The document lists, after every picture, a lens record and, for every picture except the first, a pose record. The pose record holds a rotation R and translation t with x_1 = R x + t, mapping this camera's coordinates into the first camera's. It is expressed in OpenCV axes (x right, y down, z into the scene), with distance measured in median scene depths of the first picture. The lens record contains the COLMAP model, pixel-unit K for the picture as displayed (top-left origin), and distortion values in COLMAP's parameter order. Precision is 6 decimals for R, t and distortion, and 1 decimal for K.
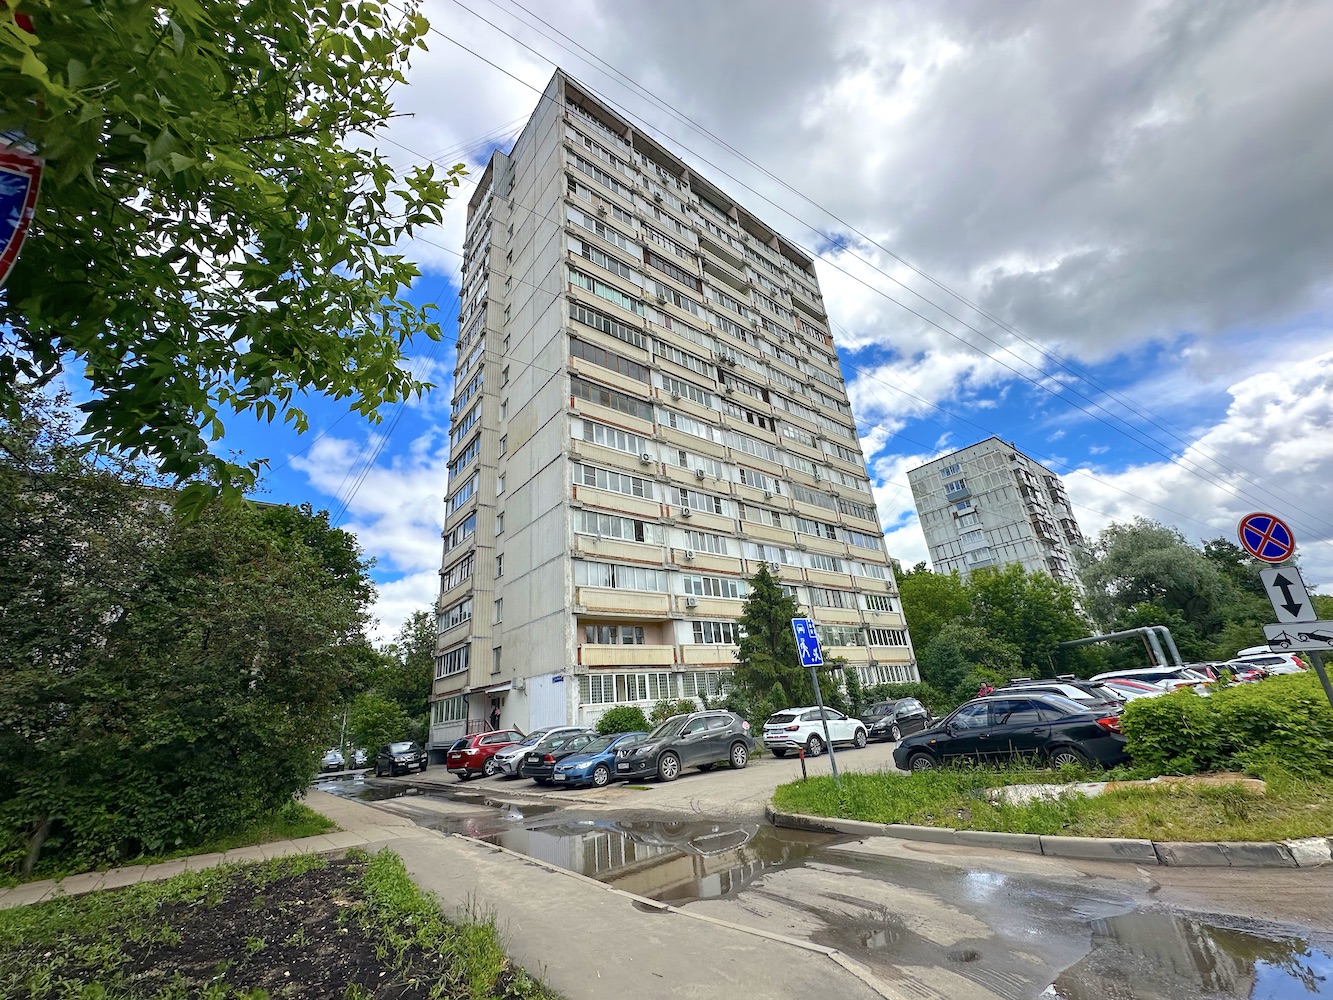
lens RADIAL K [[536.2, 0, 666.5], [0, 536.2, 500.0], [0, 0, 1]] dist [0.000205, -0.000001]
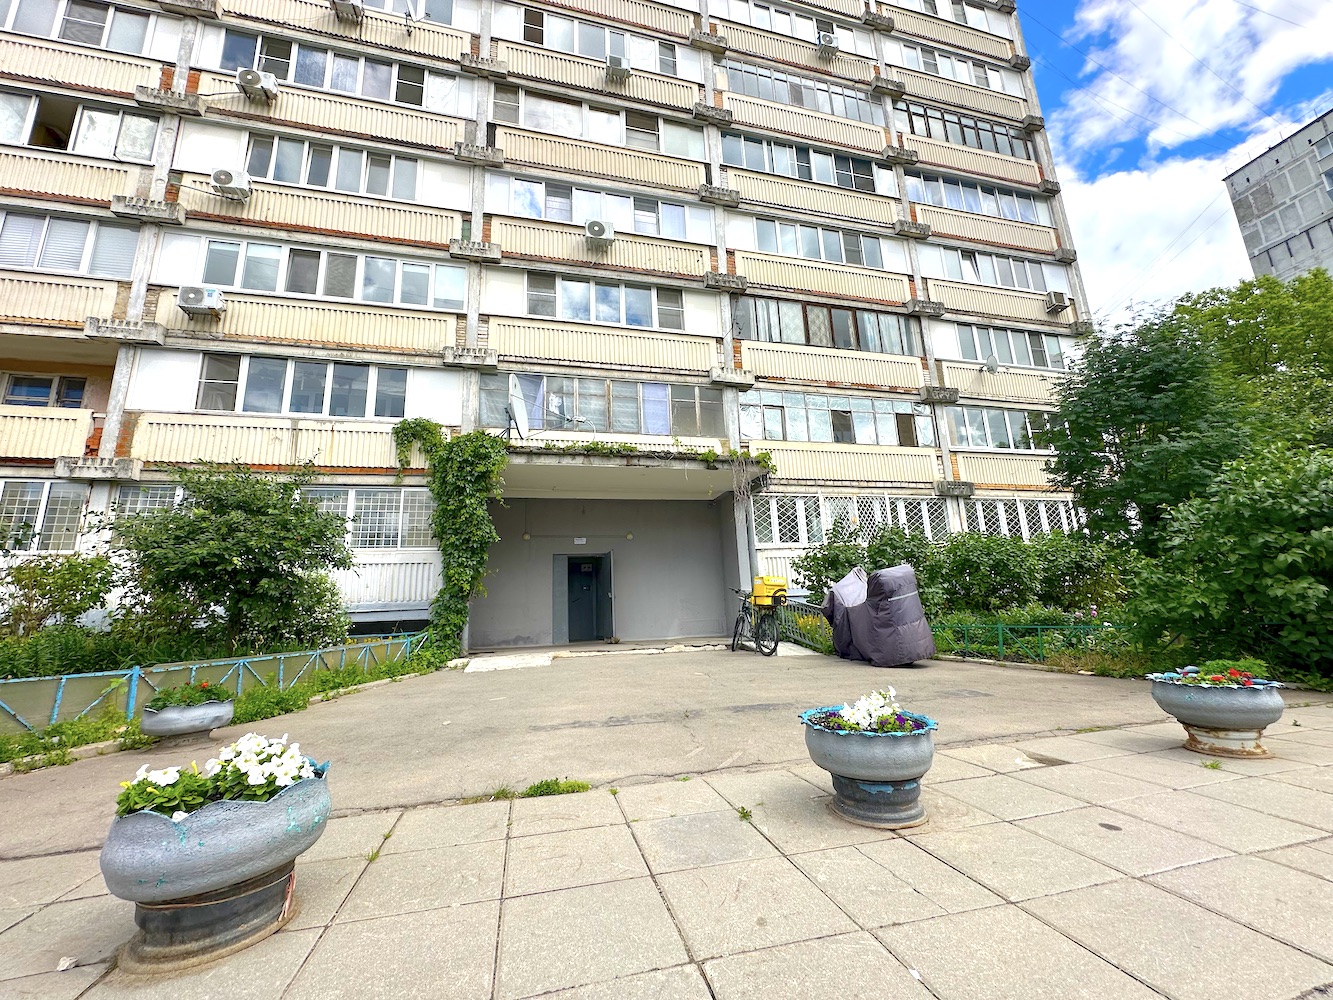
lens RADIAL K [[525.2, 0, 666.5], [0, 525.2, 500.0], [0, 0, 1]] dist [0.001065, 0.000123]
pose [[0.906969, -0.038116, -0.419469, 0.366057], [0.120491, 0.977757, 0.171677, 0.231023], [0.403595, -0.206248, 0.891388, 0.607704]]
